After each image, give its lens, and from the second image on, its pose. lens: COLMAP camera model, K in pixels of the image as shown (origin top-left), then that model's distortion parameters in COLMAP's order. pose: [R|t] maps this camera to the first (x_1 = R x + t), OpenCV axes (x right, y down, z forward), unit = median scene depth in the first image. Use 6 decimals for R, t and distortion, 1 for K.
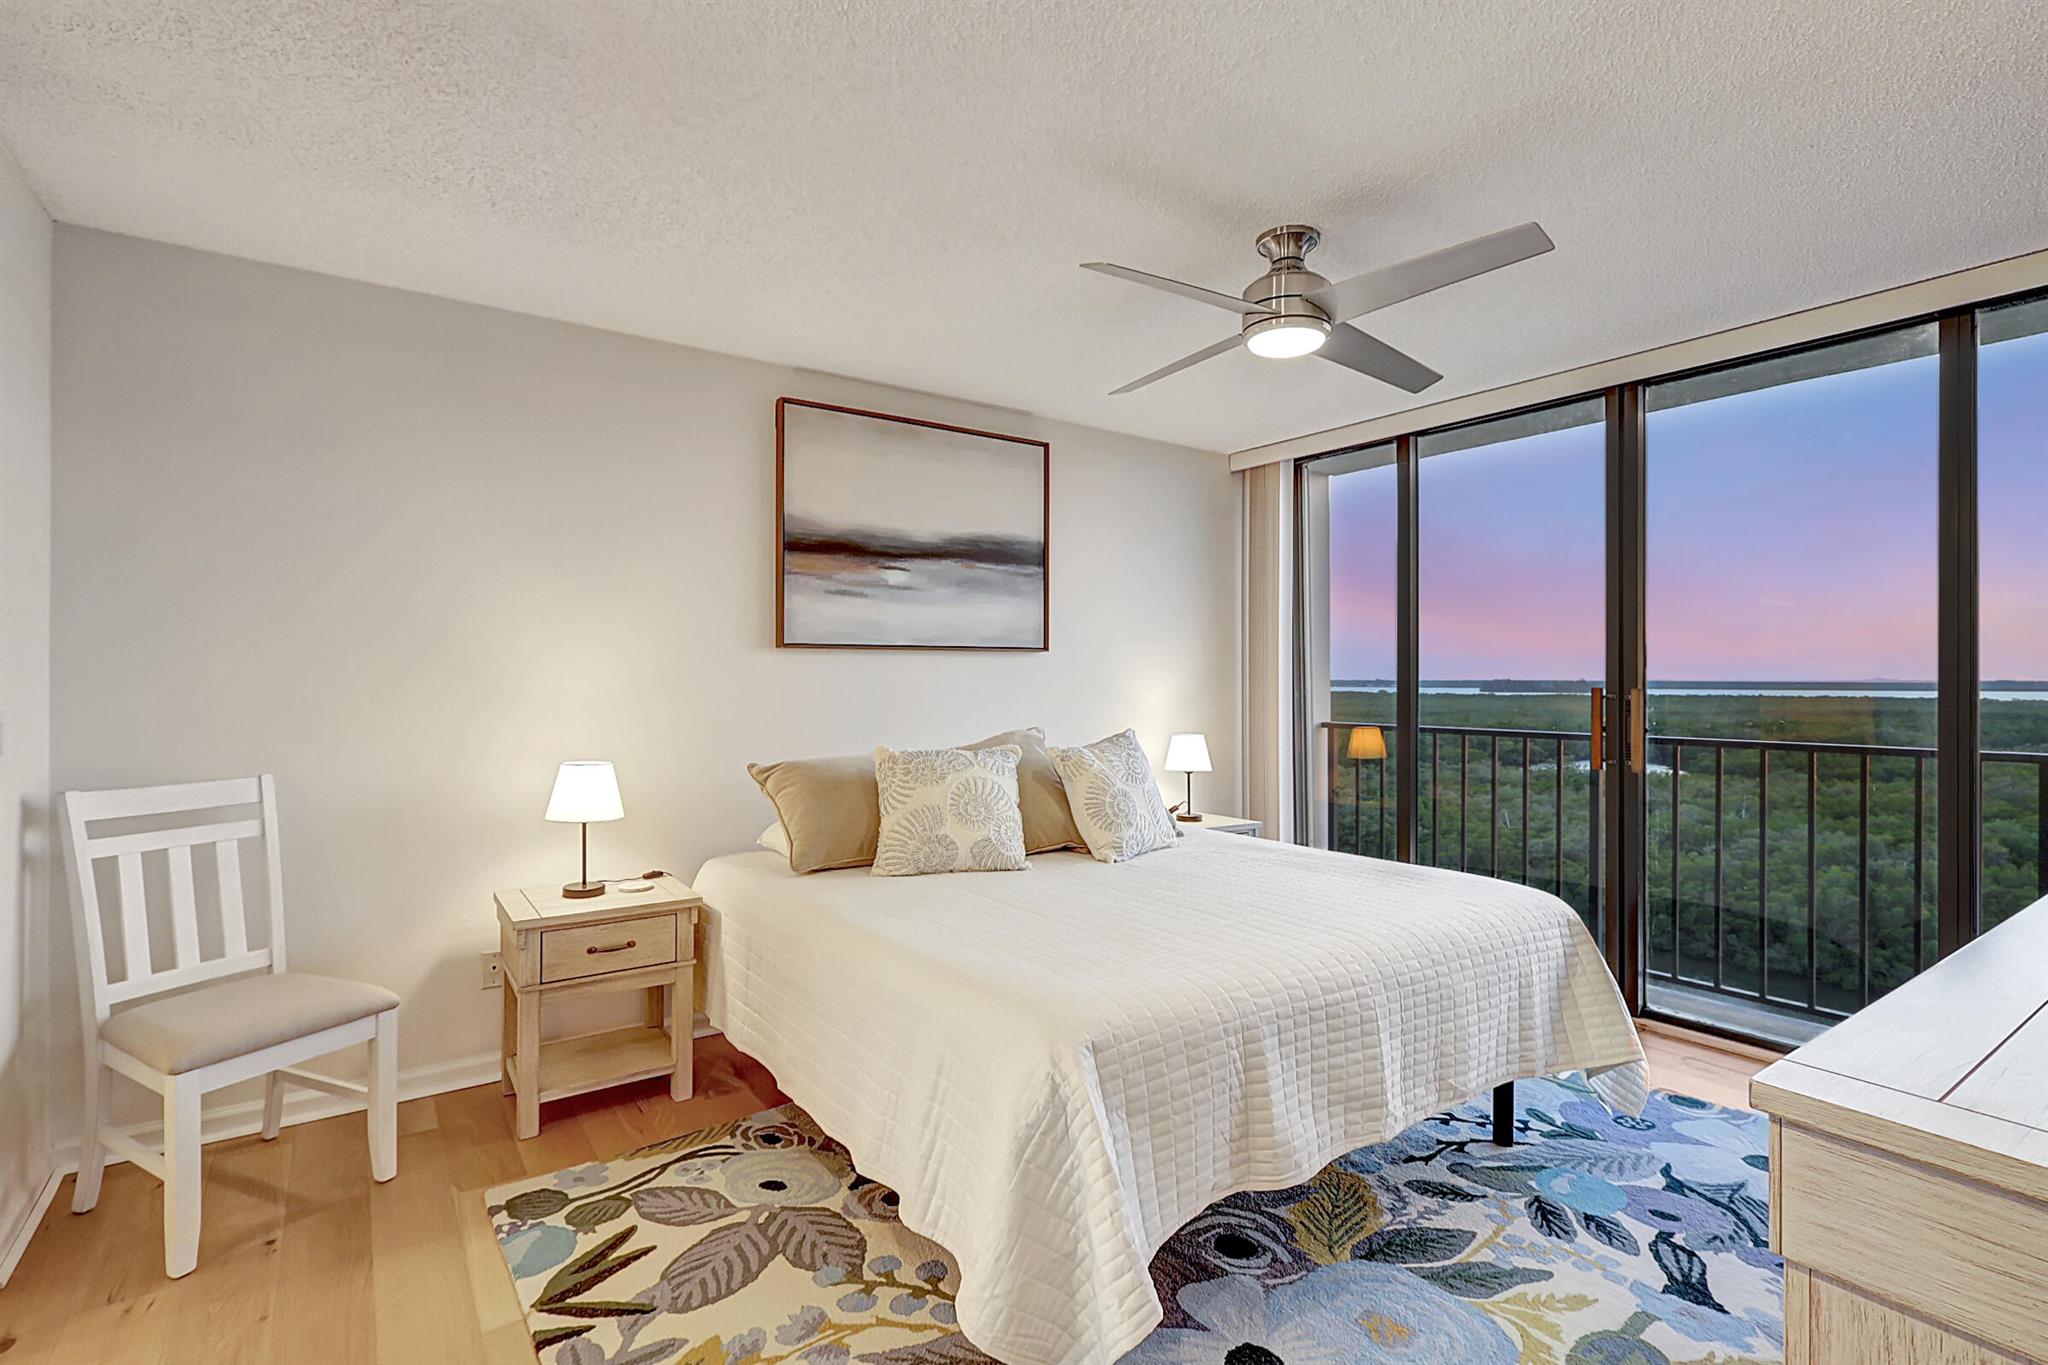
lens RADIAL K [[954.8, 0, 1020.9], [0, 954.8, 676.2], [0, 0, 1]] dist [-0.002740, -0.000187]
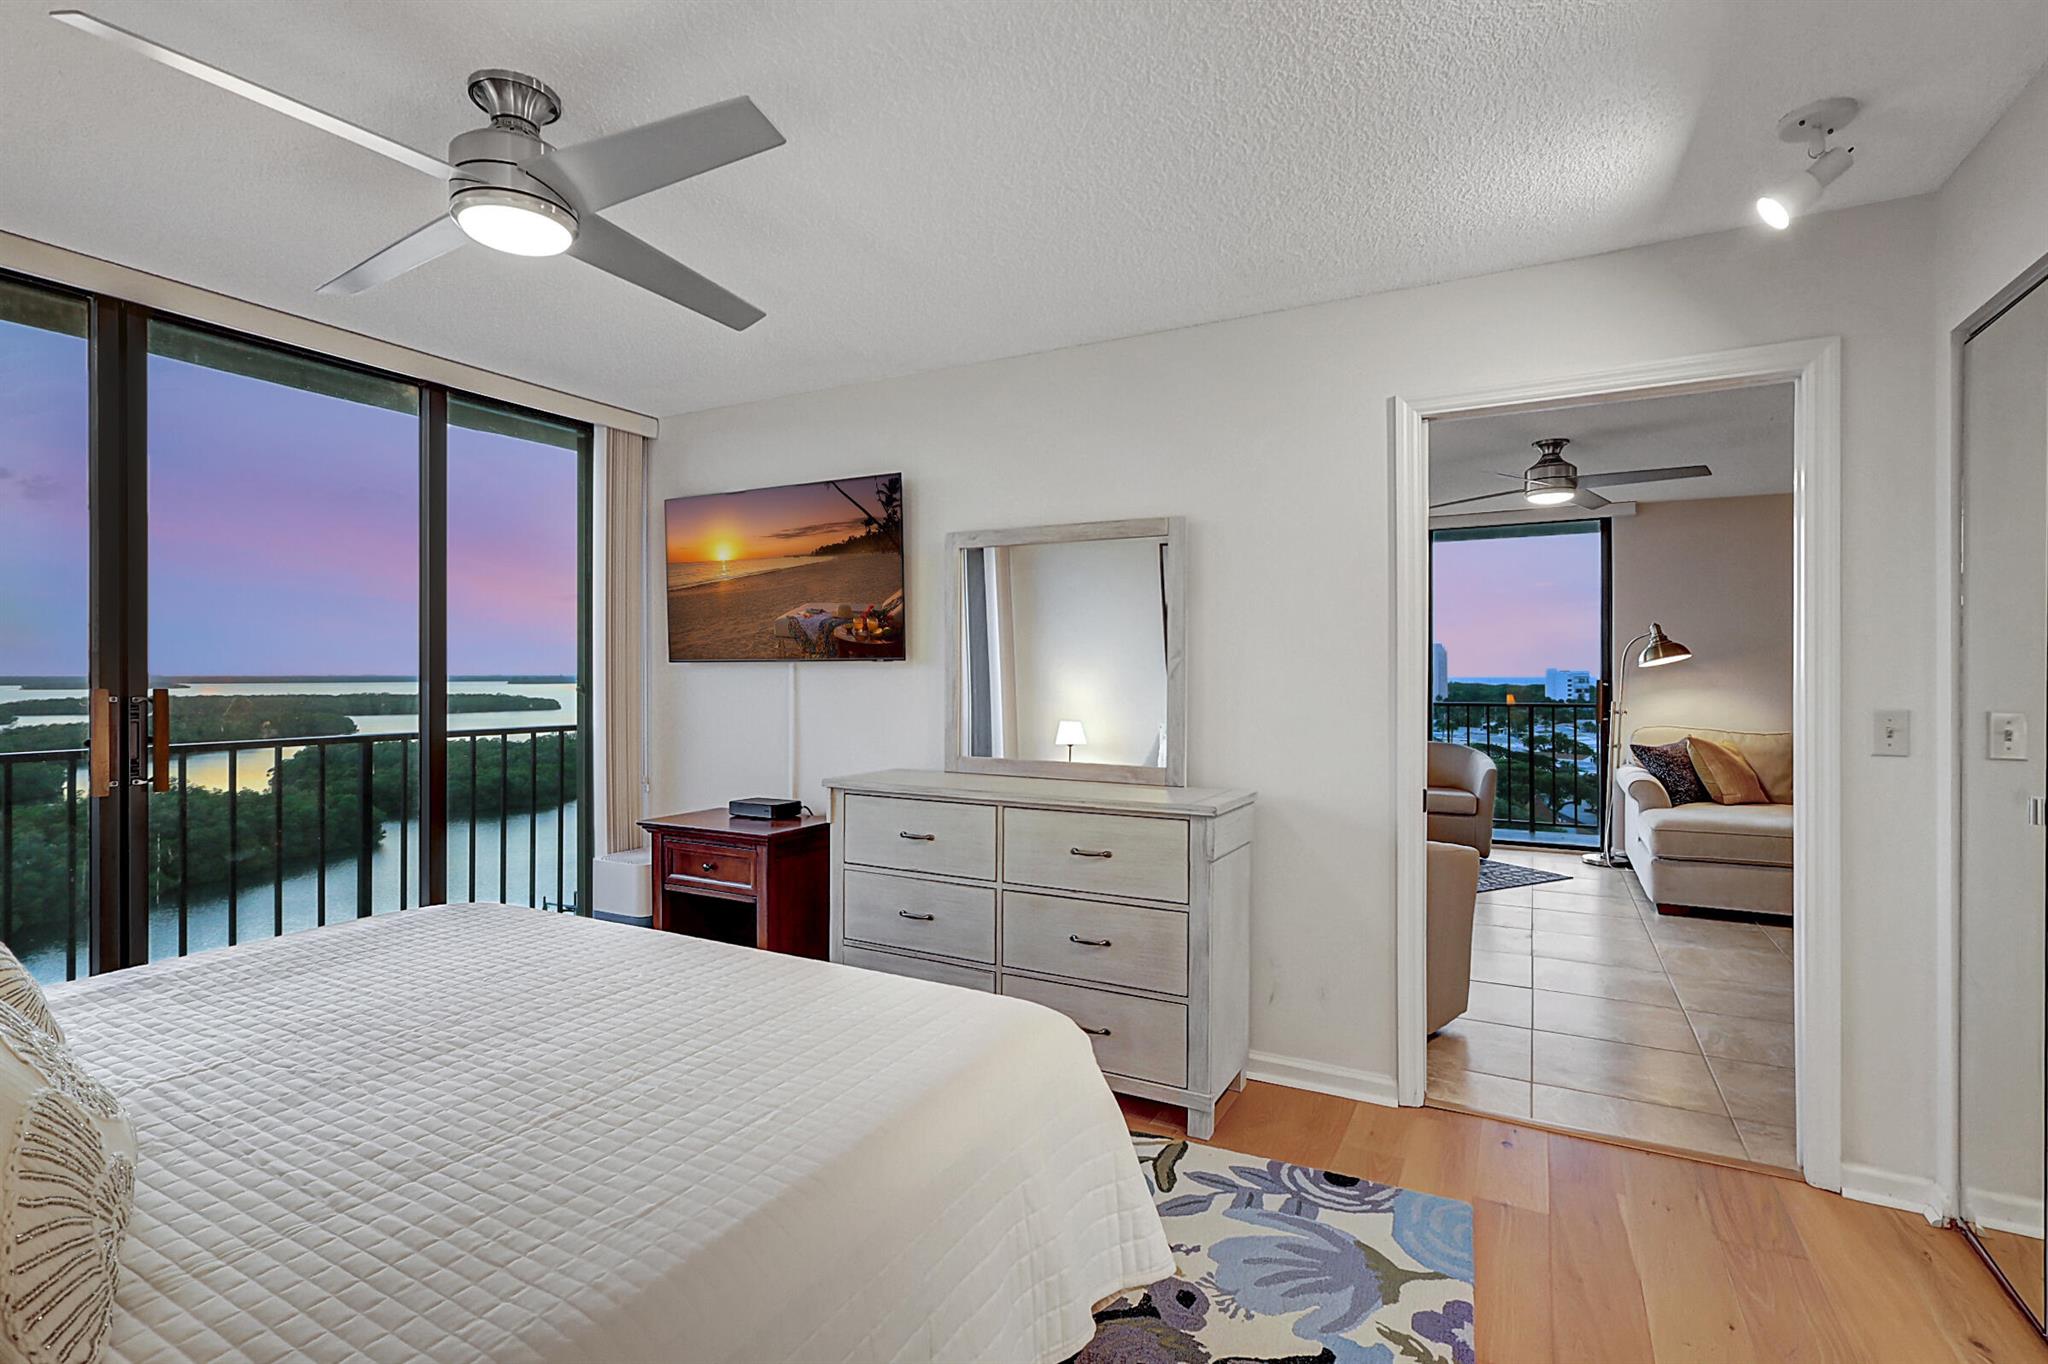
lens RADIAL K [[954.8, 0, 1020.9], [0, 954.8, 675.7], [0, 0, 1]] dist [-0.002740, -0.000187]
pose [[-0.442732, -0.001700, 0.896652, -0.461983], [-0.001455, 0.999998, 0.001177, -0.000099], [-0.896653, -0.000783, -0.442734, 0.785782]]
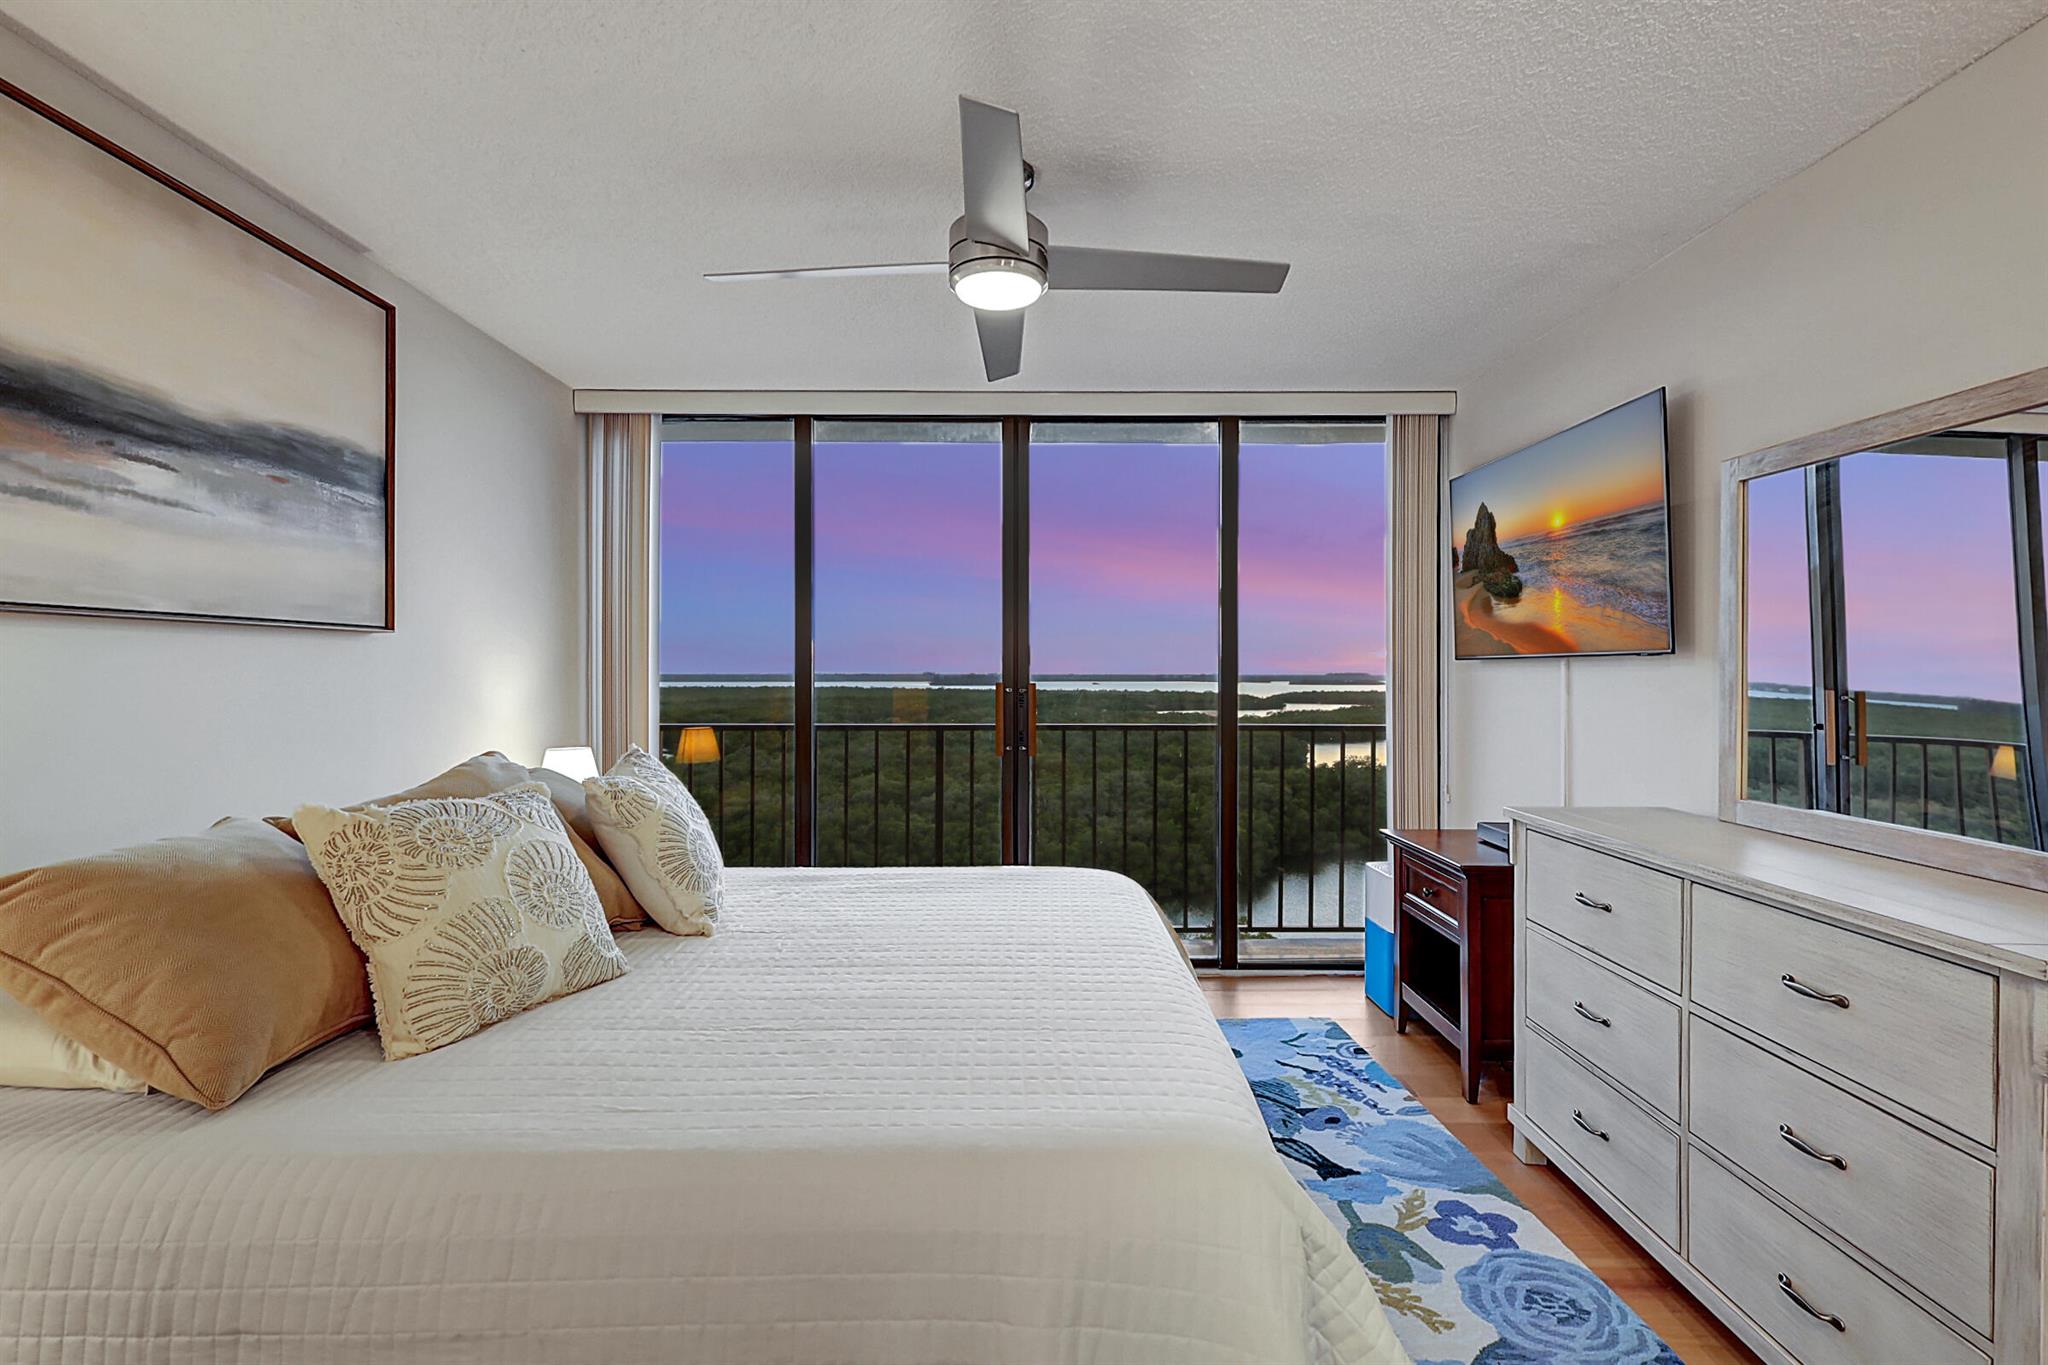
lens RADIAL K [[960.7, 0, 1021.3], [0, 960.7, 674.4], [0, 0, 1]] dist [-0.000523, 0.000445]
pose [[0.574981, -0.000896, 0.818166, -0.347229], [-0.002628, 0.999992, 0.002942, -0.000960], [-0.818163, -0.003842, 0.574974, 0.385553]]
